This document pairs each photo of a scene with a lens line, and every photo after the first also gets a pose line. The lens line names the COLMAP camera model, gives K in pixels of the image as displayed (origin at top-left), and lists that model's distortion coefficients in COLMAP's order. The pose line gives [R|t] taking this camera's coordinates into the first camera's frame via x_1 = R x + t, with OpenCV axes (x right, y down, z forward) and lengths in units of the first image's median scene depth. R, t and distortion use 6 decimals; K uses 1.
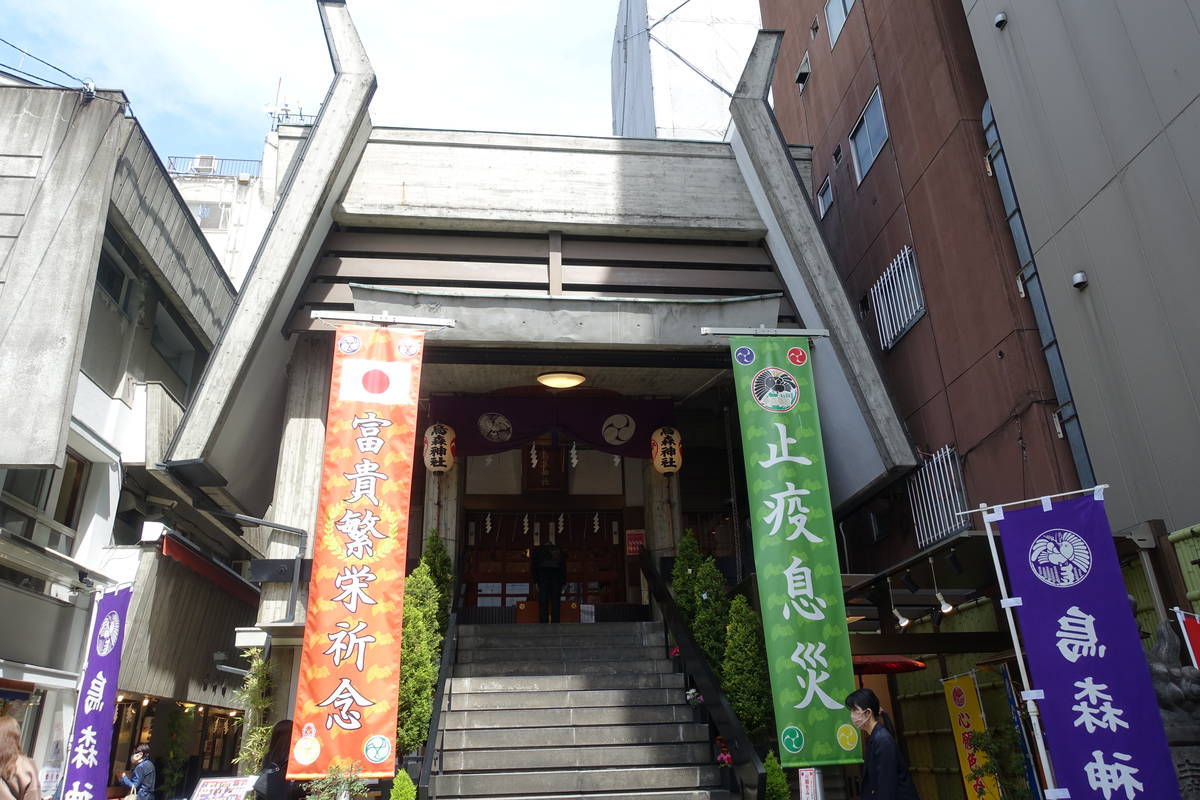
lens RADIAL K [[814.7, 0, 594.7], [0, 814.7, 403.1], [0, 0, 1]] dist [-0.002132, 0.000842]
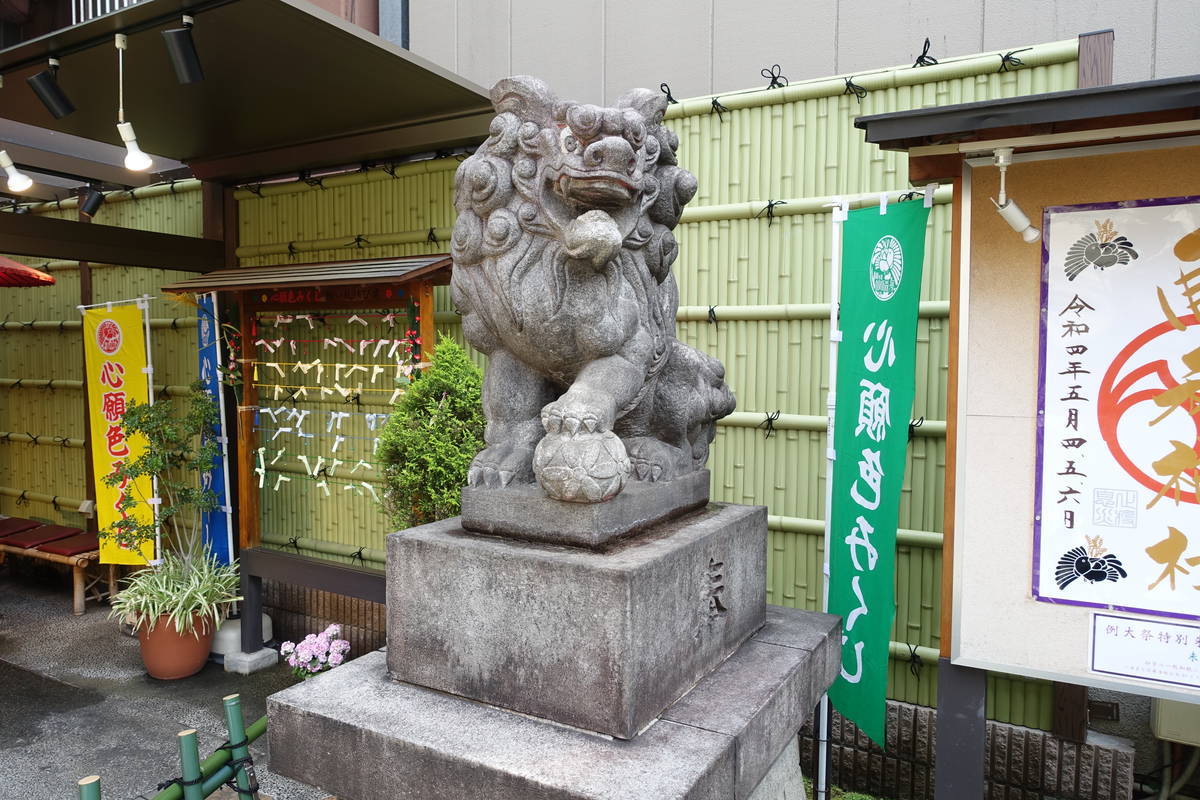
lens RADIAL K [[814.7, 0, 601.4], [0, 814.7, 395.3], [0, 0, 1]] dist [-0.002132, 0.000842]
pose [[0.566833, -0.013089, 0.823729, 0.147856], [-0.342775, 0.905469, 0.250261, 0.117428], [-0.749137, -0.424210, 0.508763, 0.375393]]
